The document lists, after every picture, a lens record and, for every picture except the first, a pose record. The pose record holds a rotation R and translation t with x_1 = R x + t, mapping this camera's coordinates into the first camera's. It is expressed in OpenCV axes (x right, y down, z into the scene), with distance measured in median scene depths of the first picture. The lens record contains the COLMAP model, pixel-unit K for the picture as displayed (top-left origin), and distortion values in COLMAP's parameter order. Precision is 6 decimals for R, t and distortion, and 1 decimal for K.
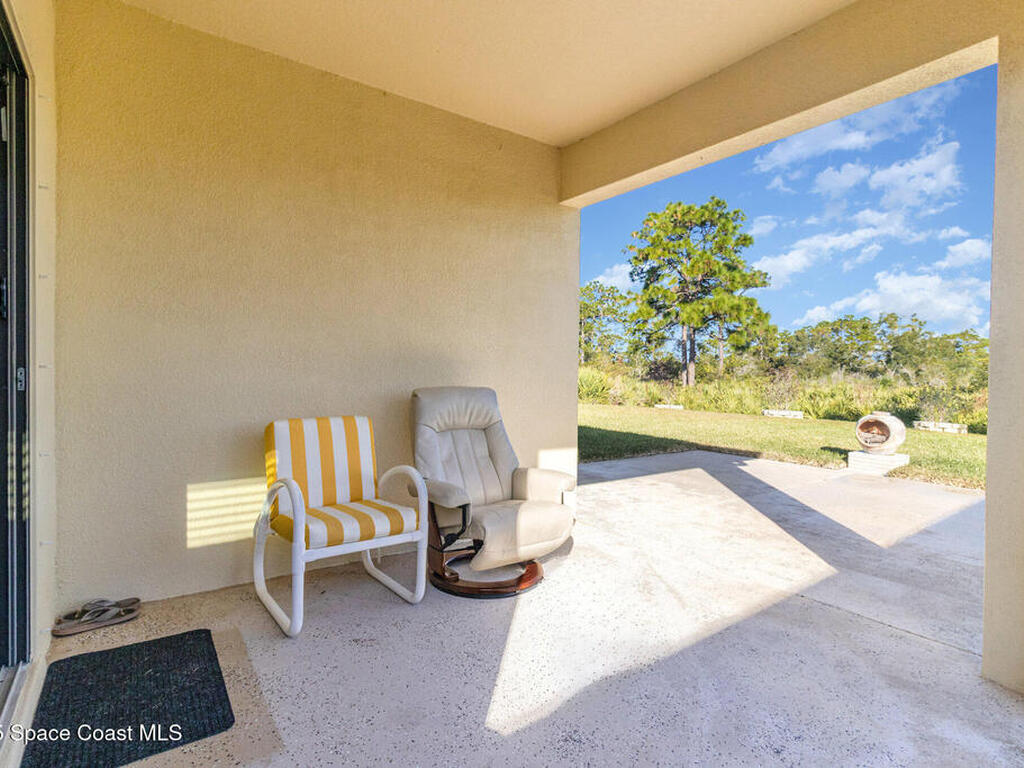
lens RADIAL K [[528.2, 0, 511.2], [0, 528.2, 381.7], [0, 0, 1]] dist [-0.003681, 0.001269]
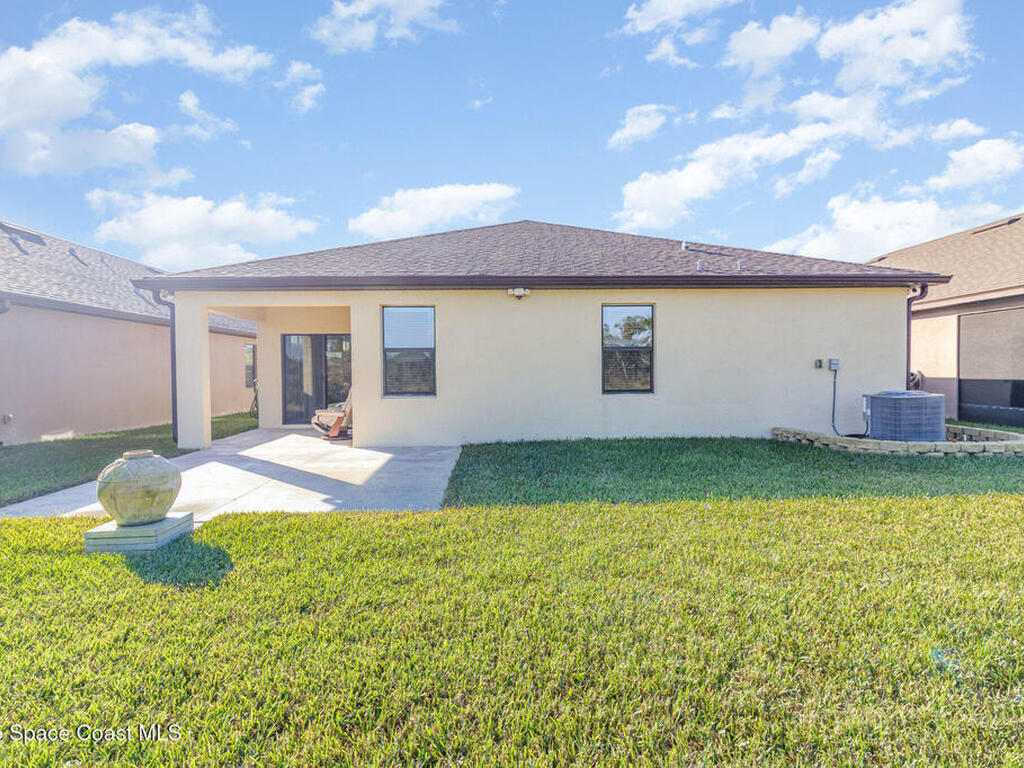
lens RADIAL K [[528.2, 0, 510.4], [0, 528.2, 379.7], [0, 0, 1]] dist [-0.003681, 0.001269]
pose [[0.921399, -0.015754, 0.388299, 0.114728], [0.016750, 0.999859, 0.000818, -0.004488], [-0.388257, 0.005750, 0.921533, 0.580511]]
